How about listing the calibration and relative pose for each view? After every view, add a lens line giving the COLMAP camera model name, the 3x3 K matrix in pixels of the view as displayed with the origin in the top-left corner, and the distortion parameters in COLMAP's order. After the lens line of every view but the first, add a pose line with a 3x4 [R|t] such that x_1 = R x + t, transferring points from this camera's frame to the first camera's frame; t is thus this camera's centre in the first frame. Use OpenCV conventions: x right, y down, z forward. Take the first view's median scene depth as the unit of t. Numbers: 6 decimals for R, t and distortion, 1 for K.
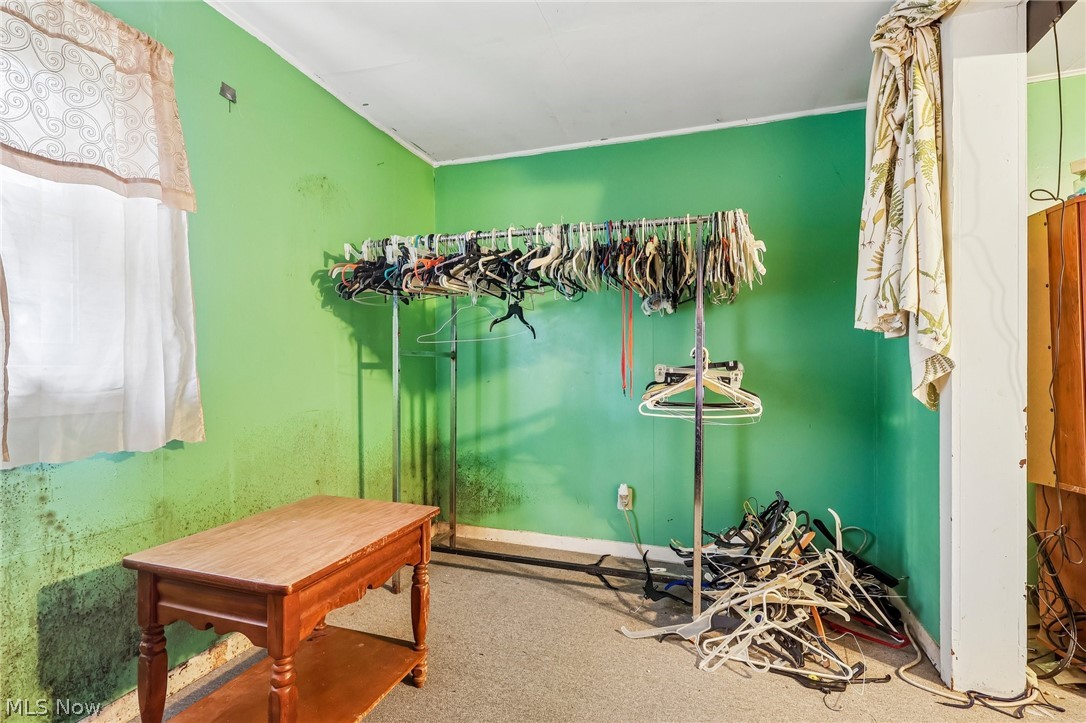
lens RADIAL K [[500.6, 0, 543.9], [0, 500.6, 366.8], [0, 0, 1]] dist [-0.013350, -0.000264]
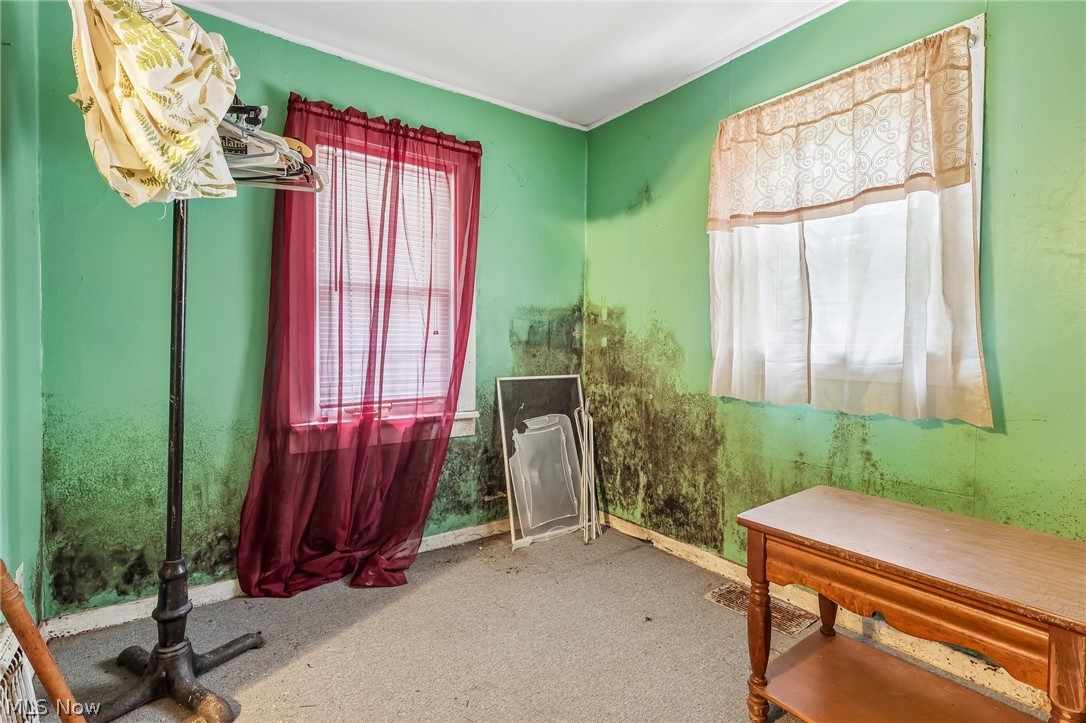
lens RADIAL K [[500.6, 0, 541.0], [0, 500.6, 356.7], [0, 0, 1]] dist [-0.013350, -0.000264]
pose [[-0.574777, 0.015824, -0.818157, 0.638567], [-0.001448, 0.999792, 0.020354, 0.004674], [0.818309, 0.012884, -0.574634, 1.033504]]
